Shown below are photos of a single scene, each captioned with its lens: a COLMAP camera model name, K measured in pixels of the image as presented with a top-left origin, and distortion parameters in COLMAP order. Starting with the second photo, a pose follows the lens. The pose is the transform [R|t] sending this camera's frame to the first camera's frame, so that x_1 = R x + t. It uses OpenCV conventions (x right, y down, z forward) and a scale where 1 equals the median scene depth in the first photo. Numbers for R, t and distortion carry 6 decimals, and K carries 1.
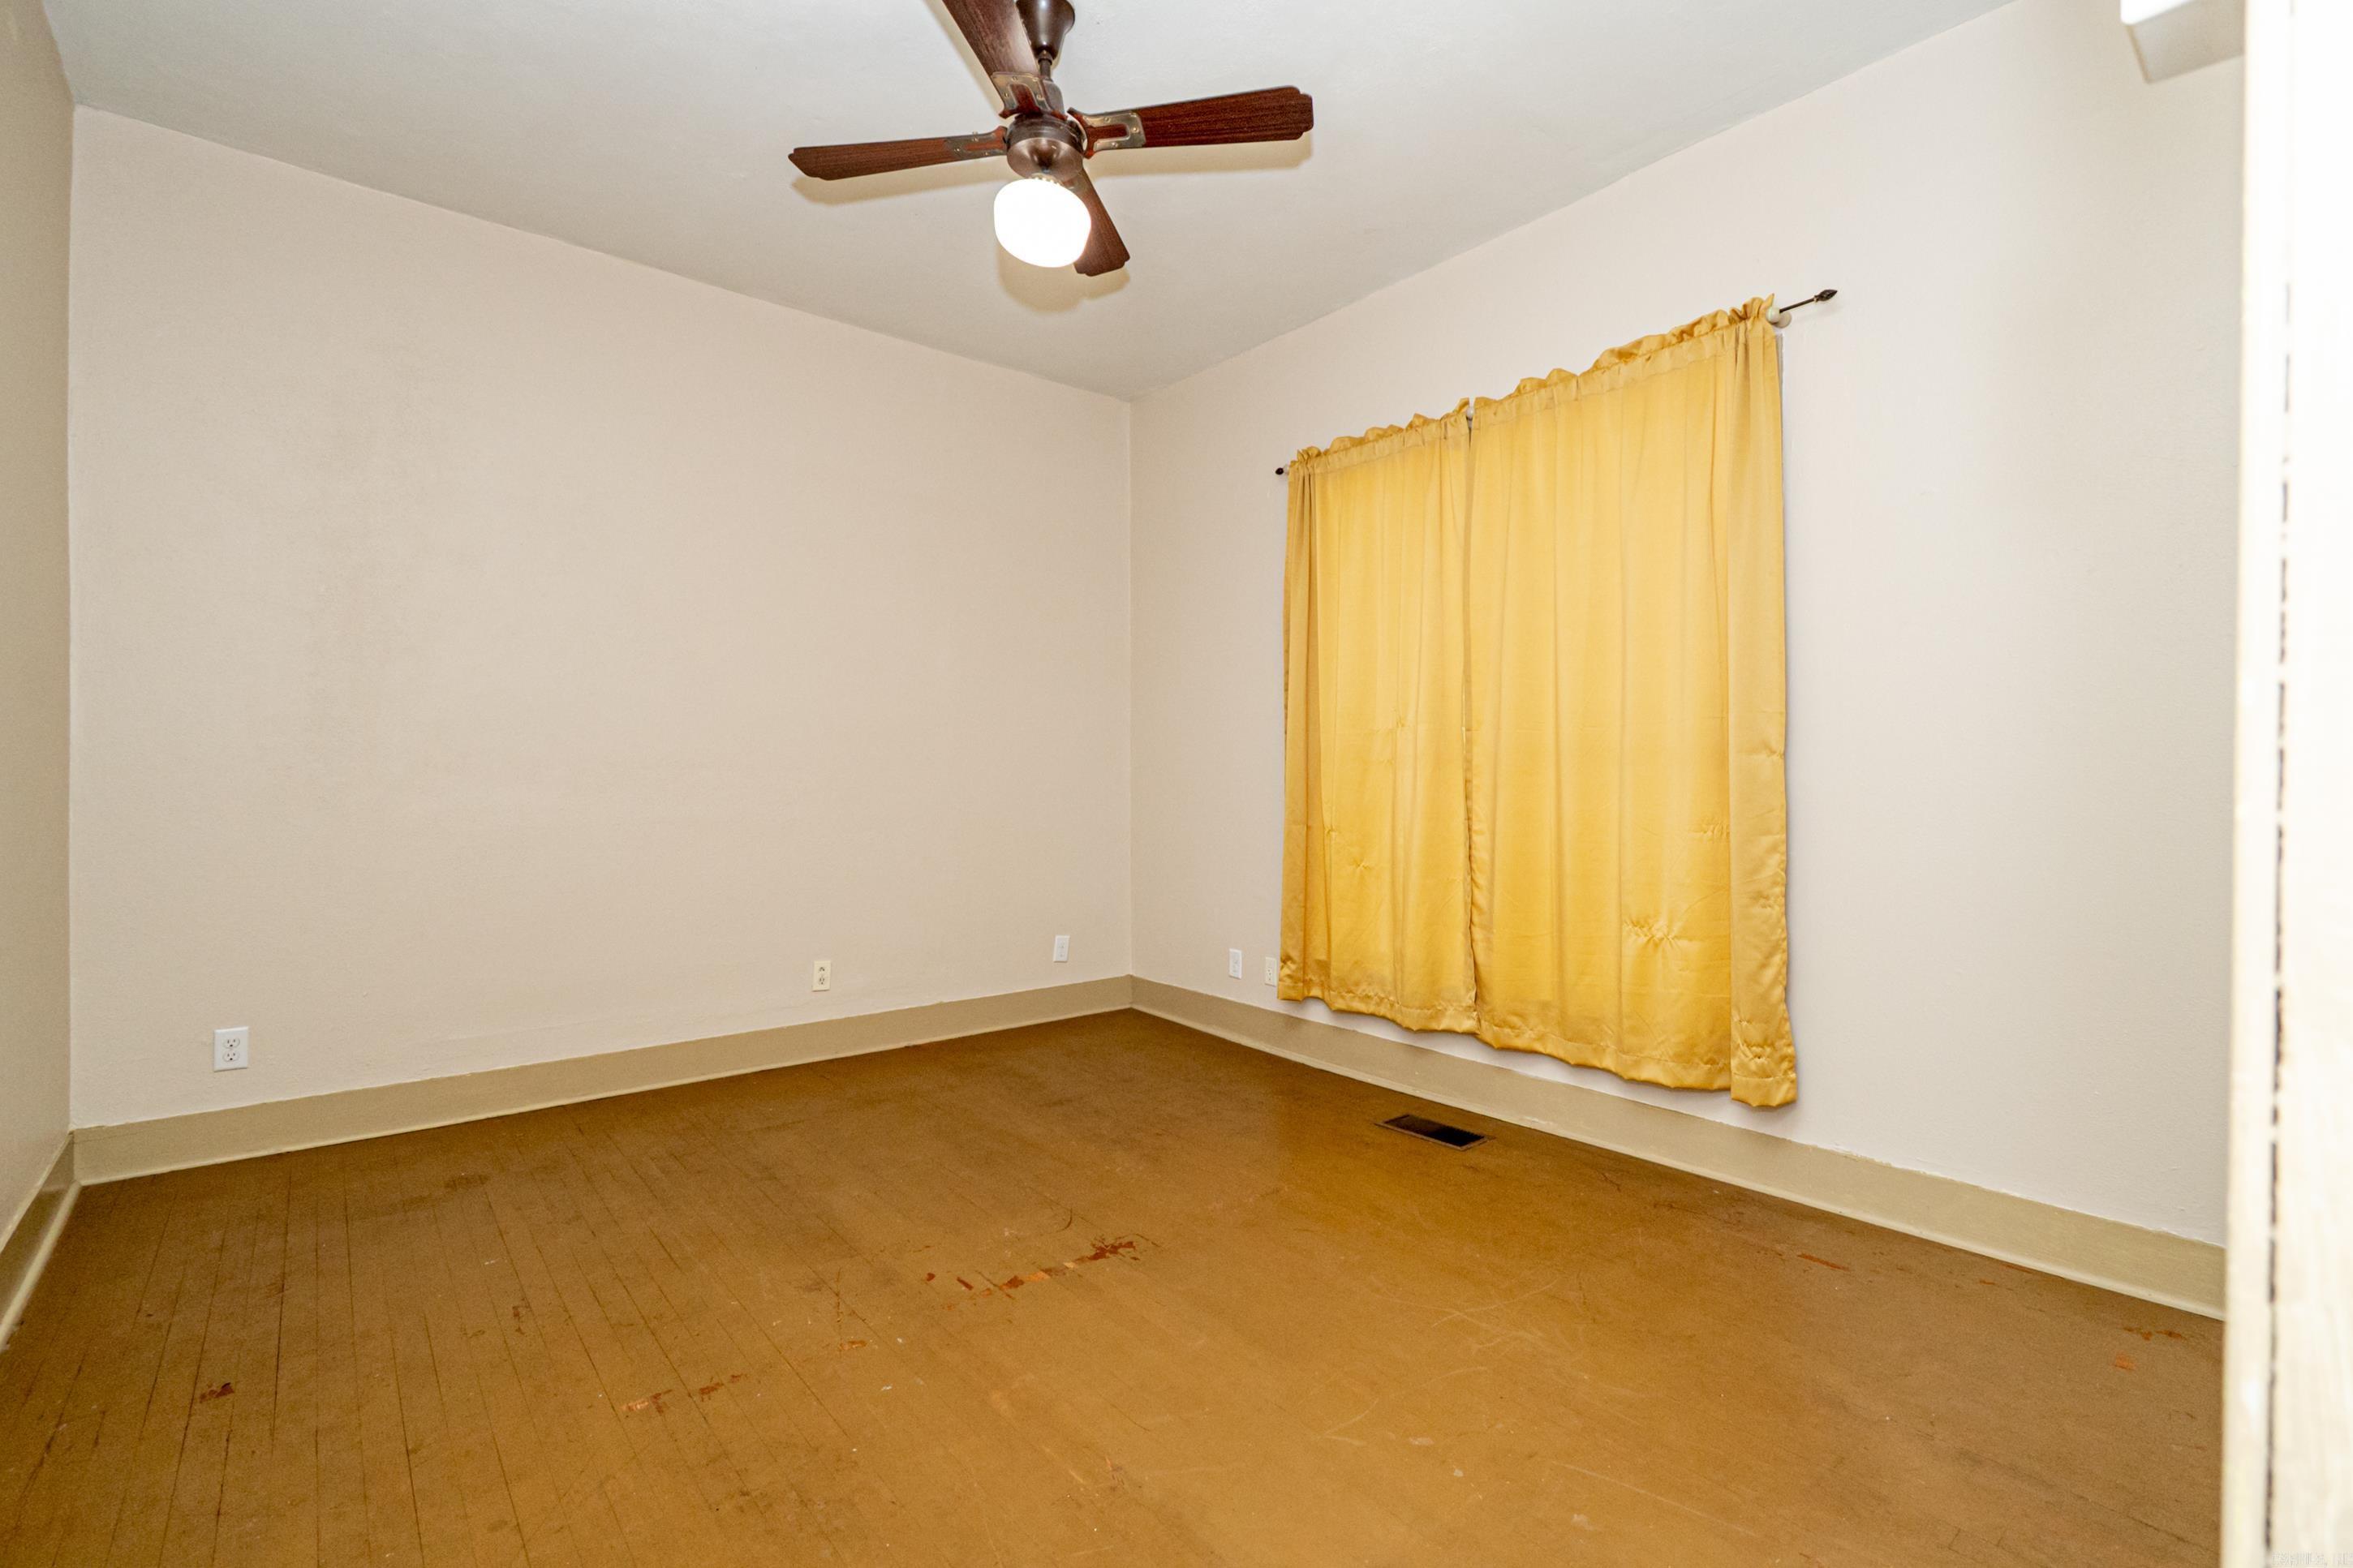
lens RADIAL K [[1047.8, 0, 1179.0], [0, 1047.8, 779.4], [0, 0, 1]] dist [0.006941, -0.005159]
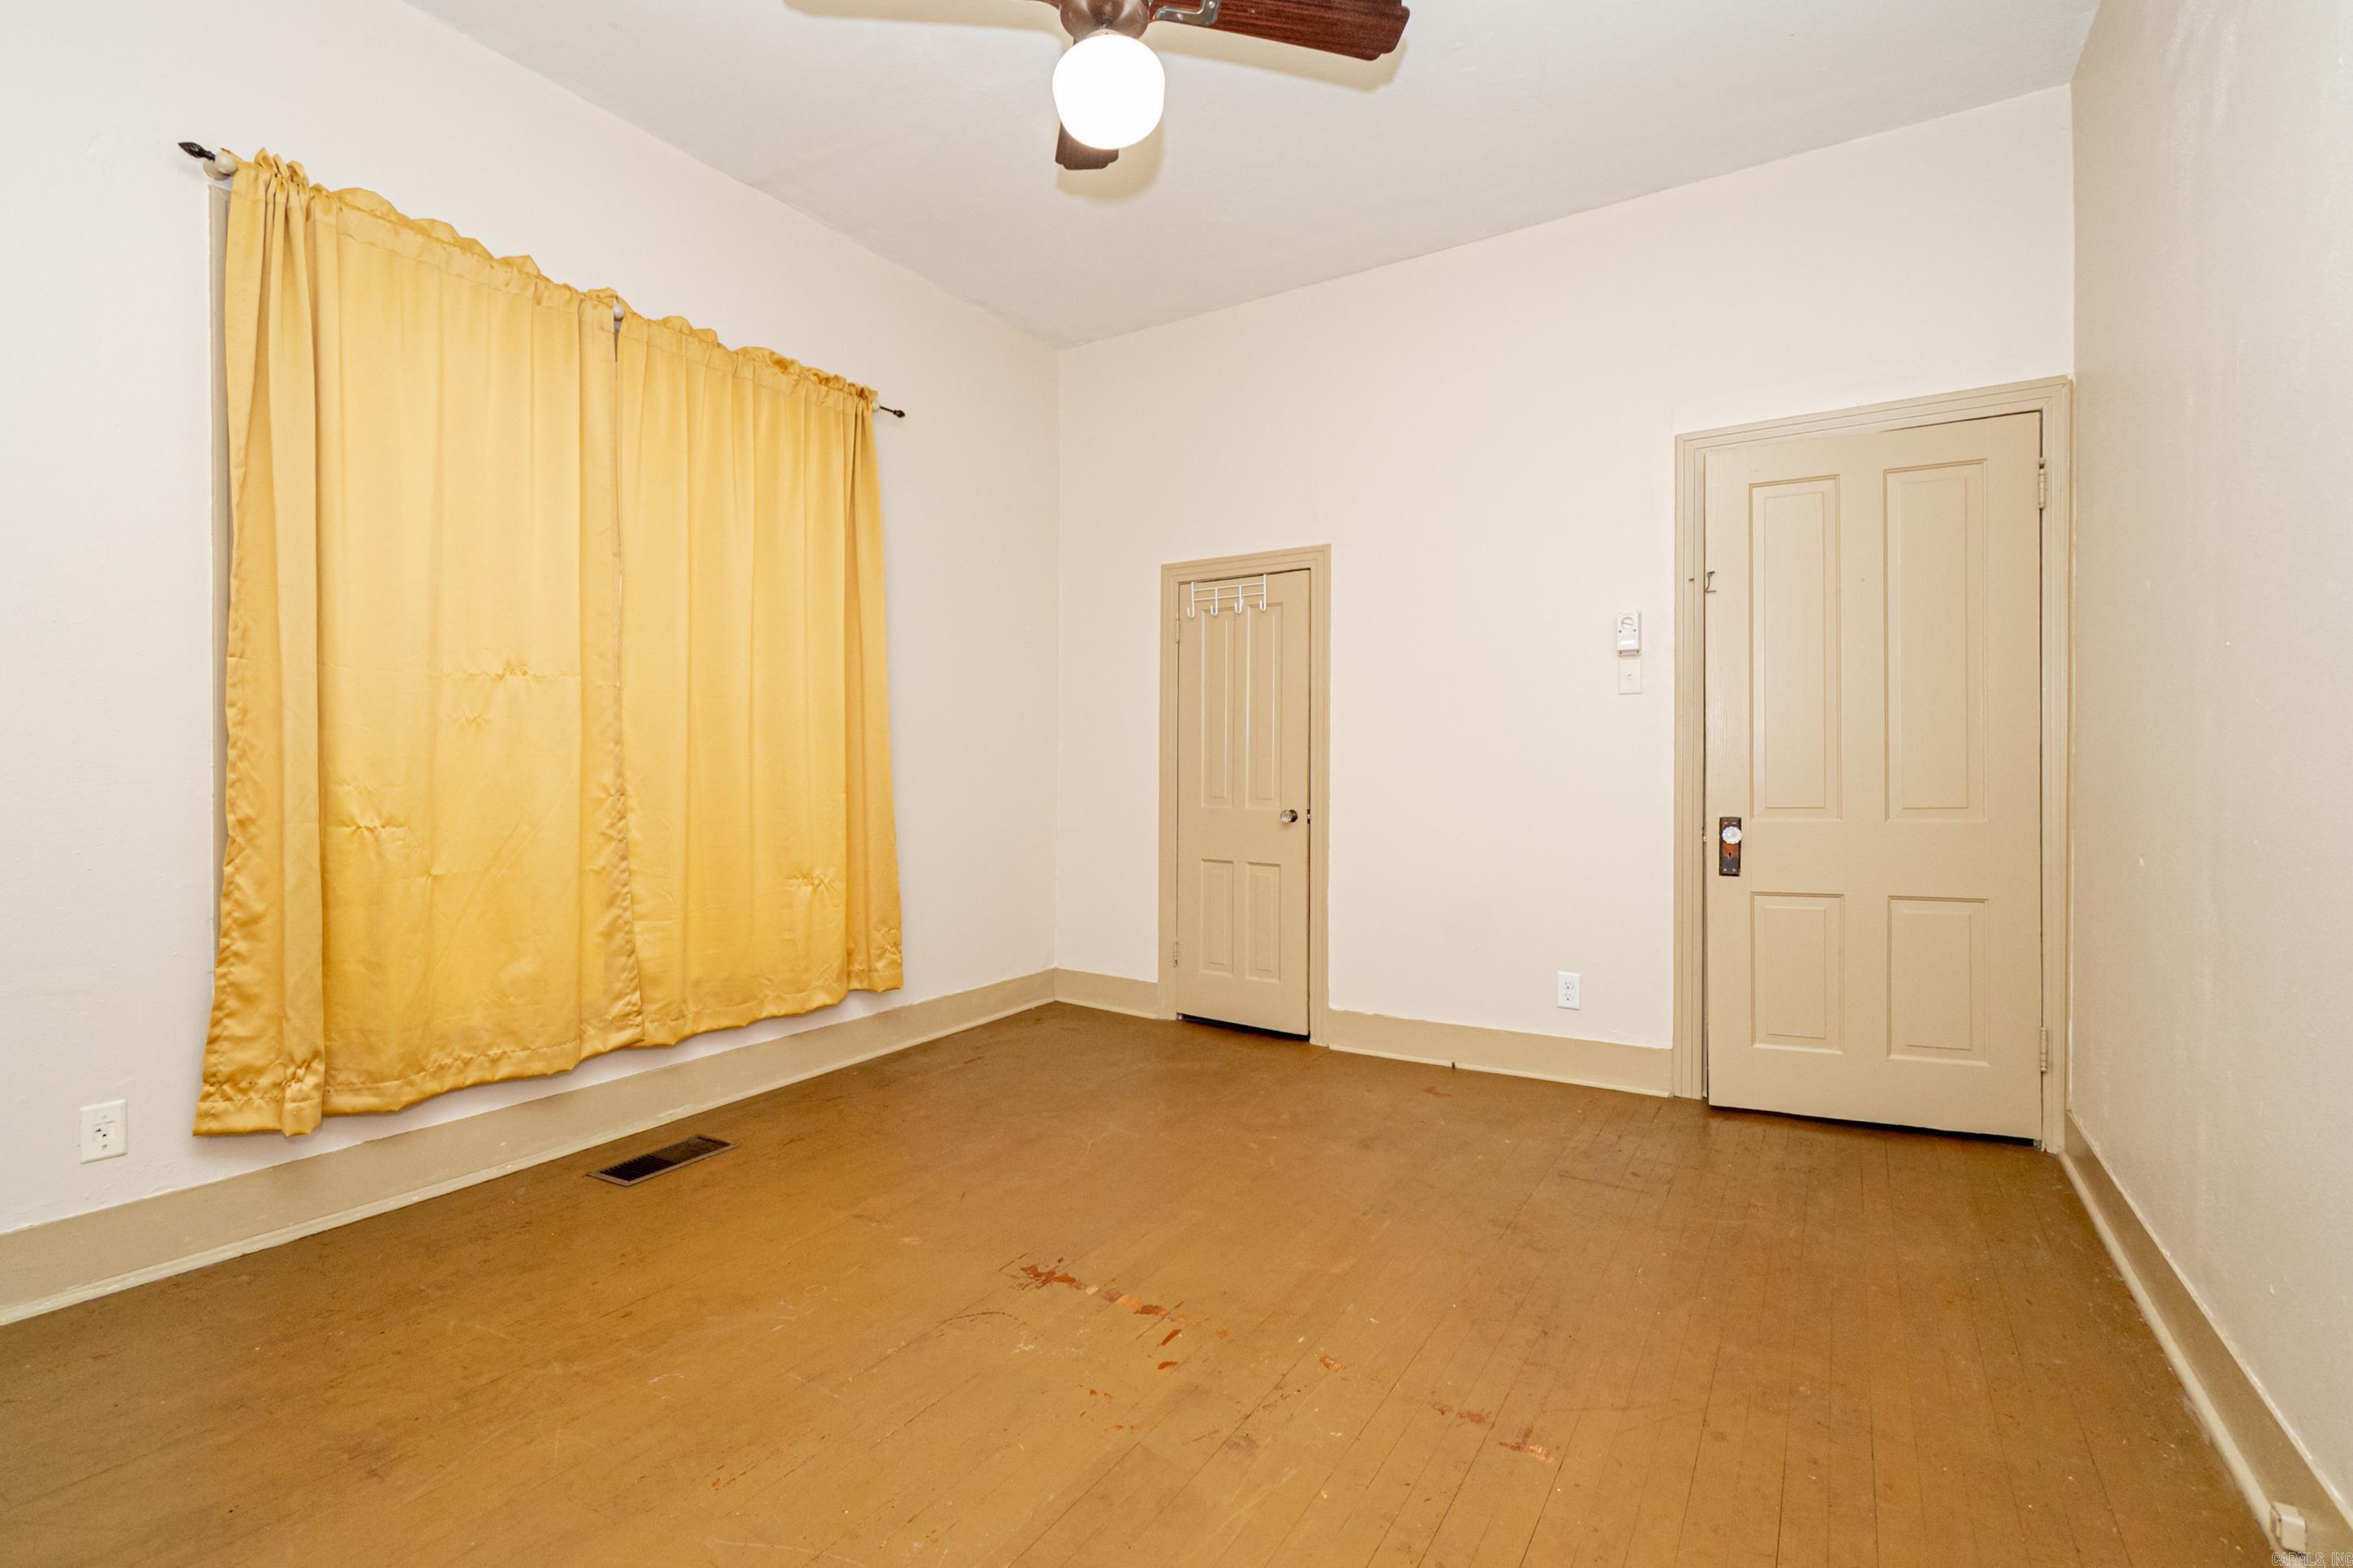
lens RADIAL K [[1047.8, 0, 1179.0], [0, 1047.8, 779.4], [0, 0, 1]] dist [0.006941, -0.005159]
pose [[-0.316309, -0.016493, 0.948513, -0.736248], [-0.004207, 0.999863, 0.015983, 0.011146], [-0.948647, 0.001065, -0.316335, 0.924622]]
